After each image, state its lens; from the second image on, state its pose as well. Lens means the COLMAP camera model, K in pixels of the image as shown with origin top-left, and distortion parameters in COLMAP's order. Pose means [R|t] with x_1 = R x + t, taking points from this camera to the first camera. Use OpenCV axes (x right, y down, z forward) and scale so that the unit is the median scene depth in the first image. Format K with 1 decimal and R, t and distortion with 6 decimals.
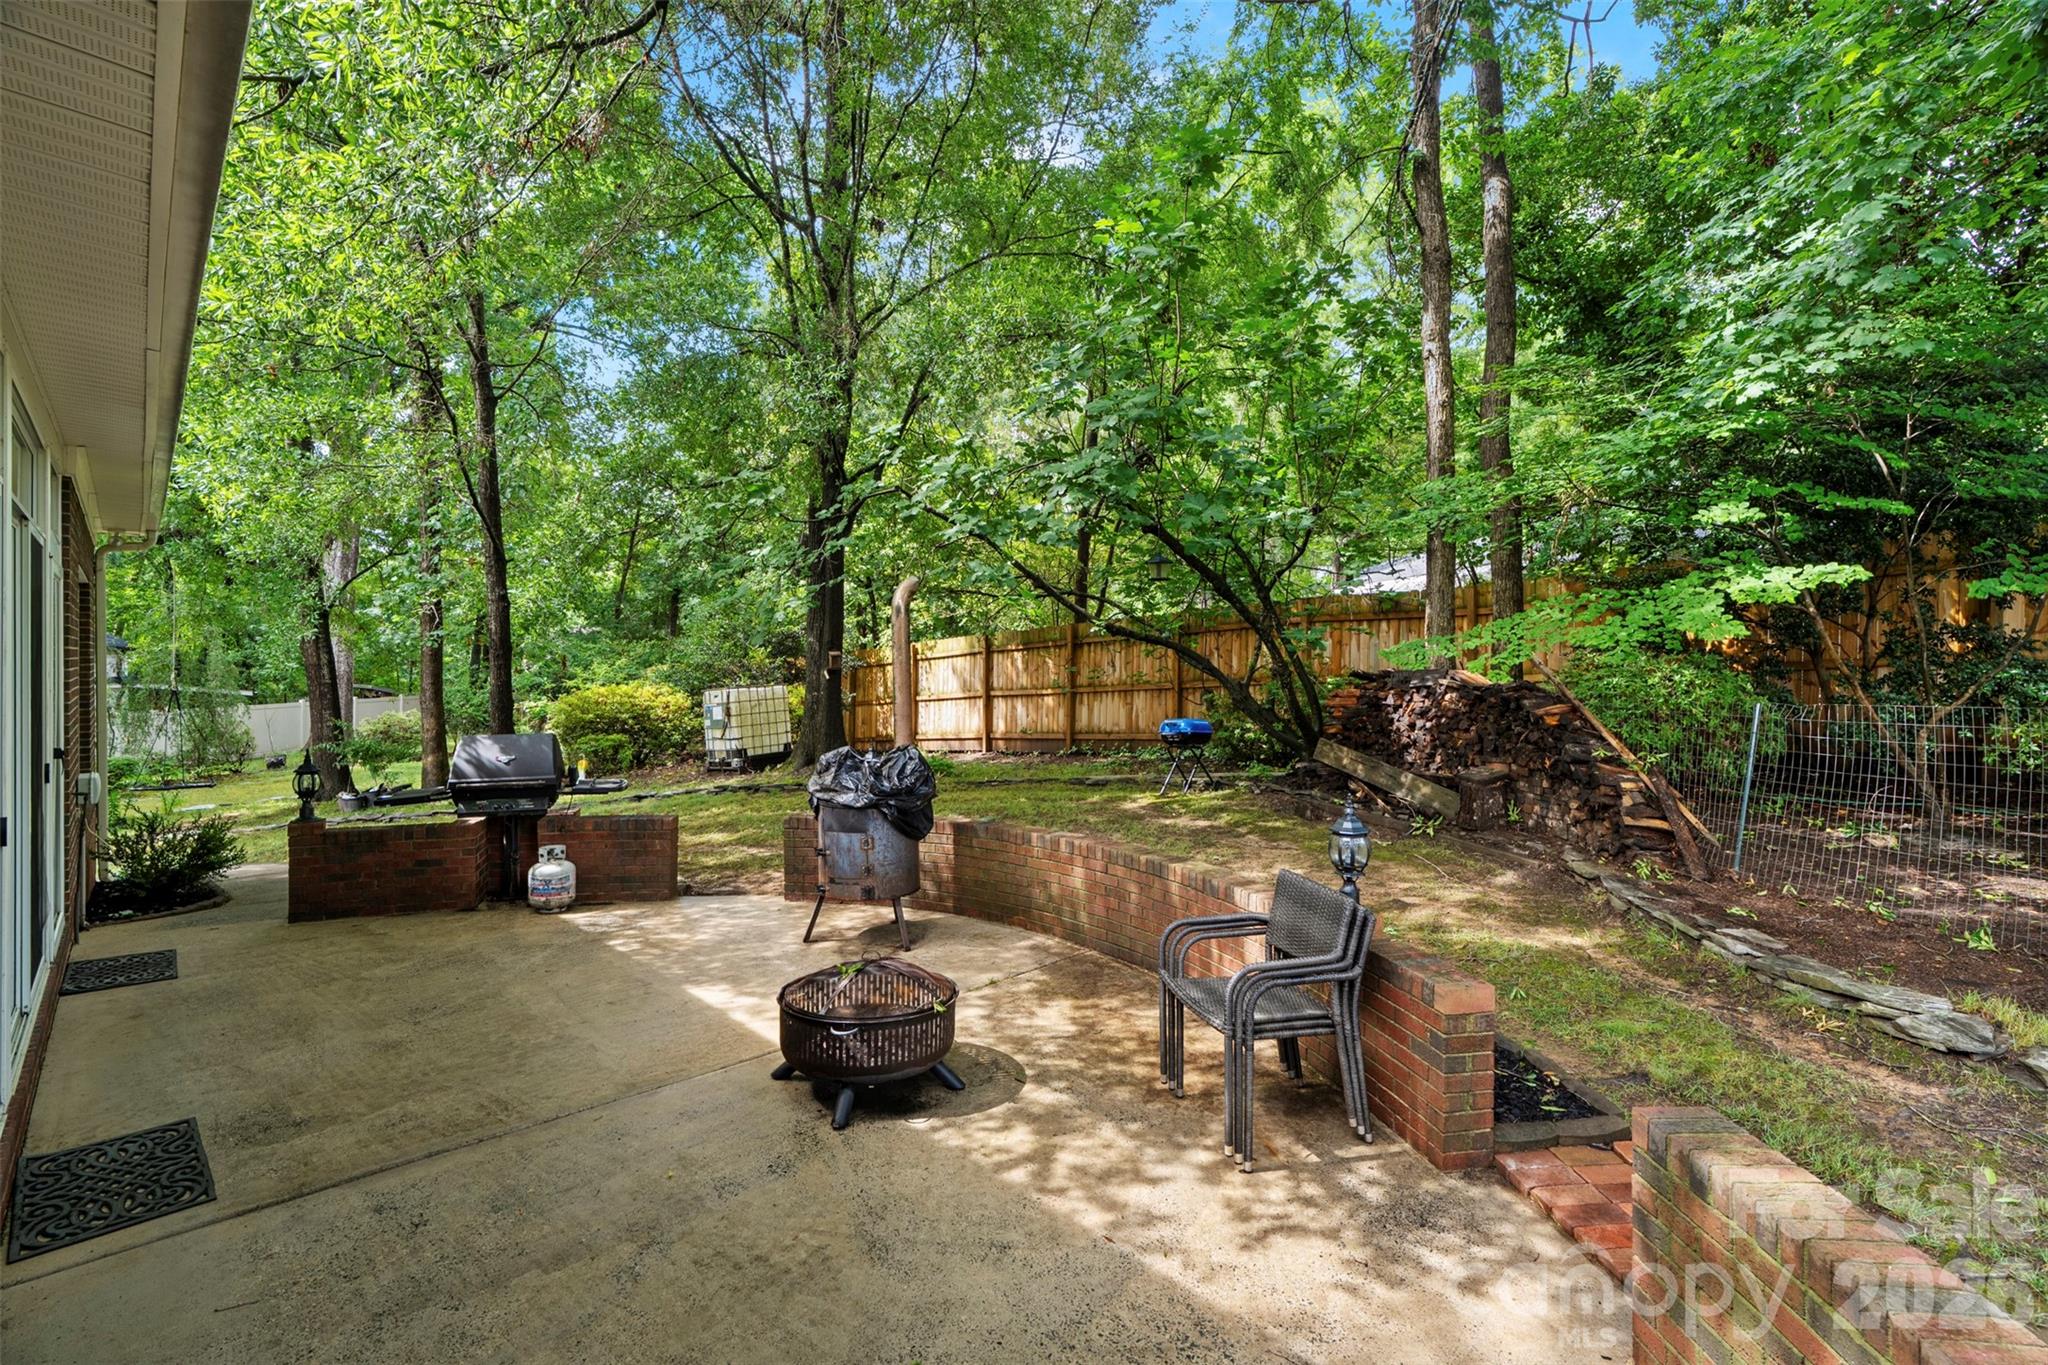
lens RADIAL K [[881.3, 0, 1023.3], [0, 881.3, 657.2], [0, 0, 1]] dist [0.000069, 0.000044]
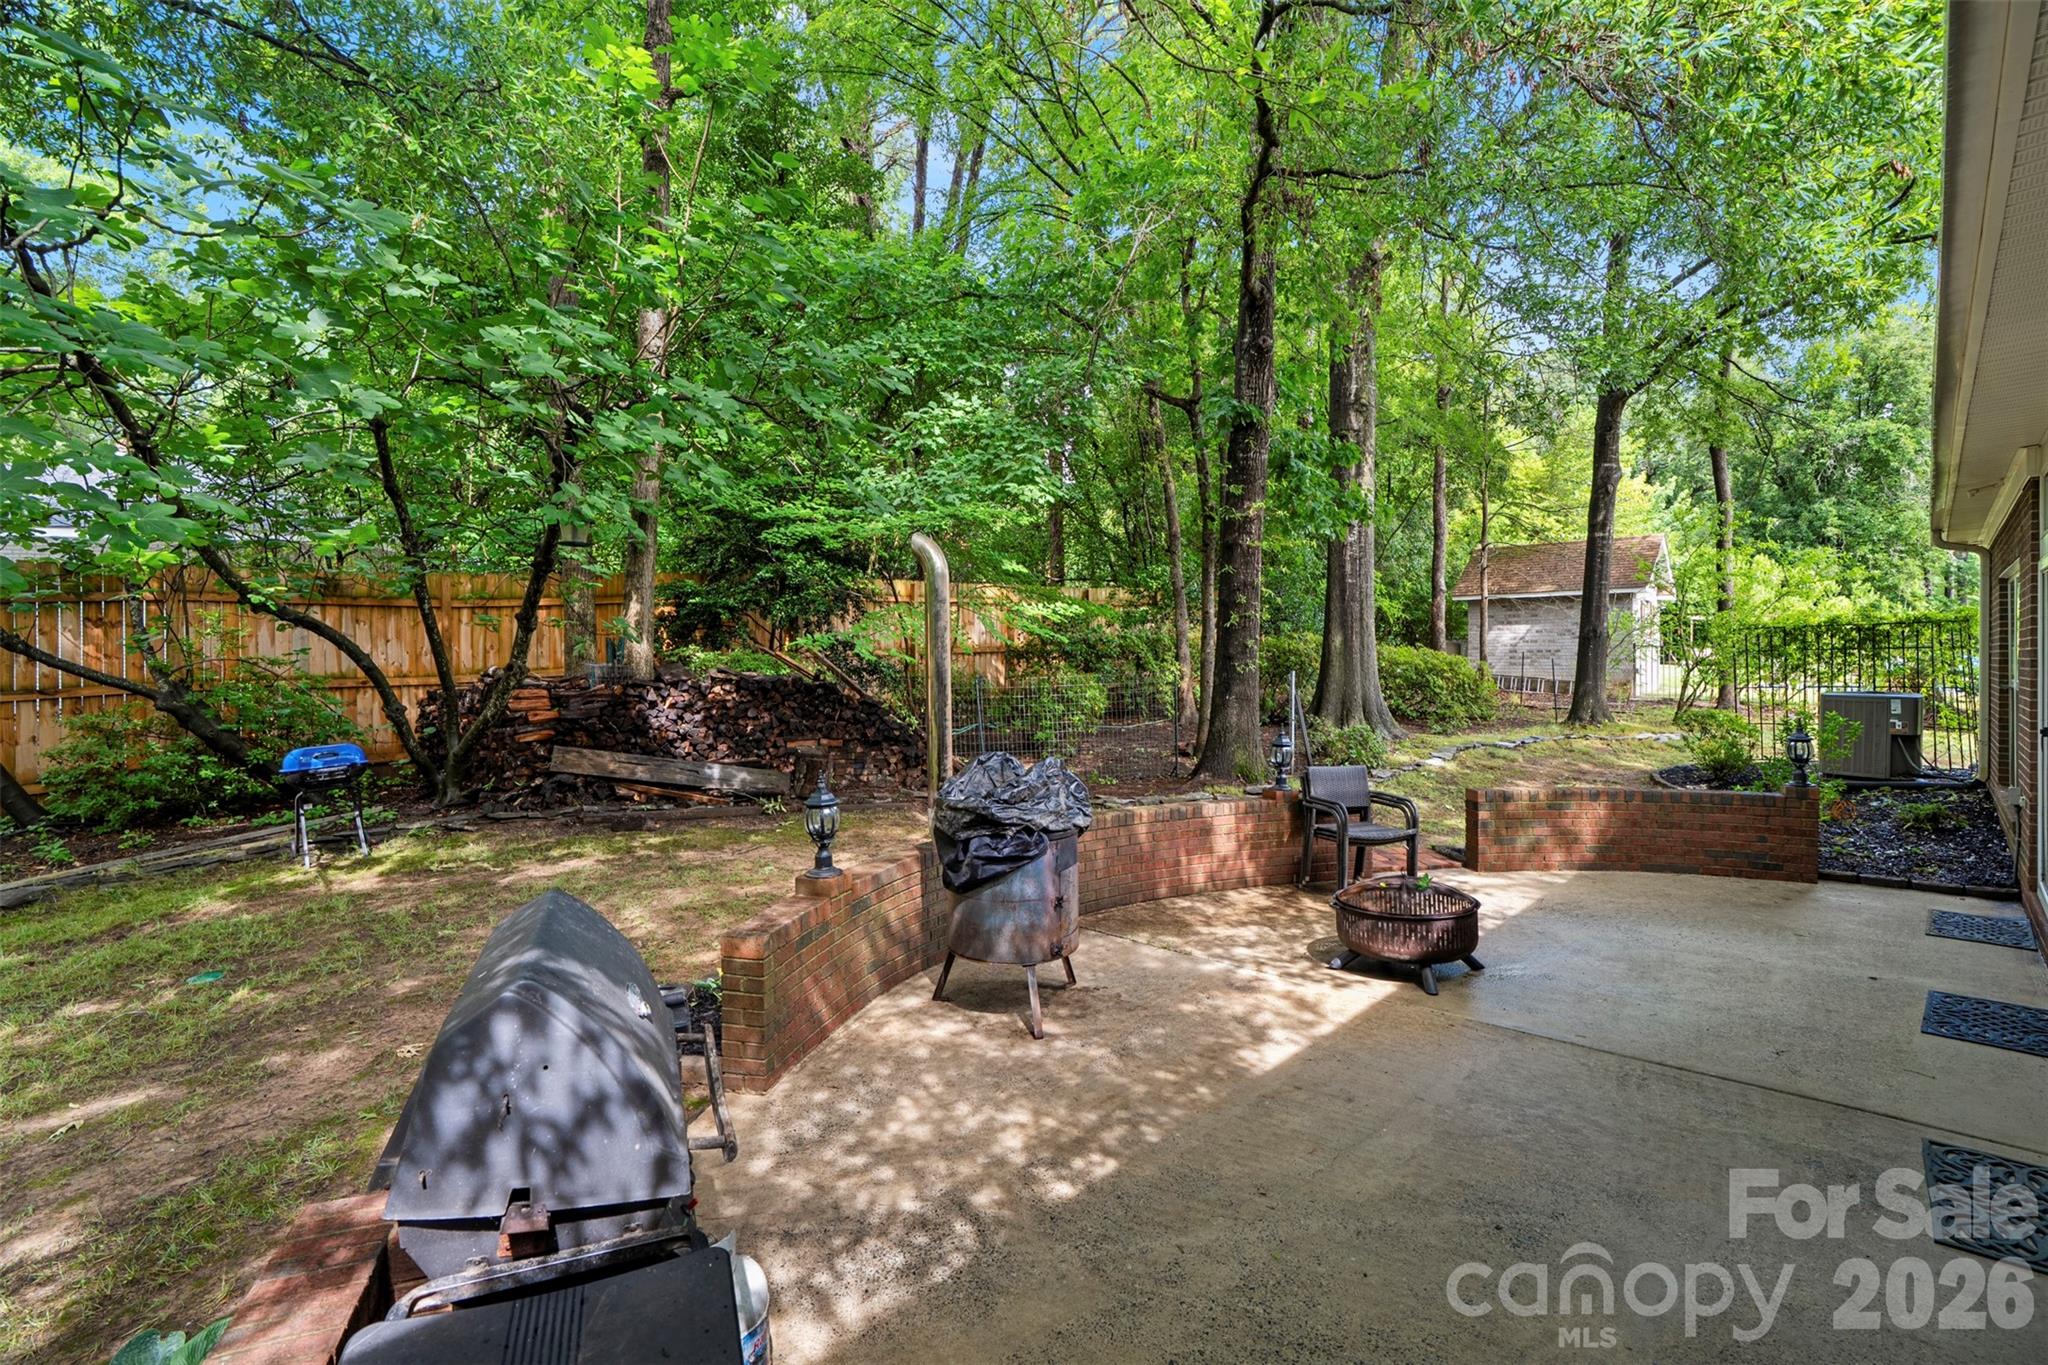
lens RADIAL K [[881.3, 0, 1023.3], [0, 881.3, 657.2], [0, 0, 1]] dist [0.000069, 0.000044]
pose [[0.015956, 0.001745, 0.999871, -1.210967], [0.001089, 0.999998, -0.001762, 0.015397], [-0.999872, 0.001117, 0.015954, 1.252751]]
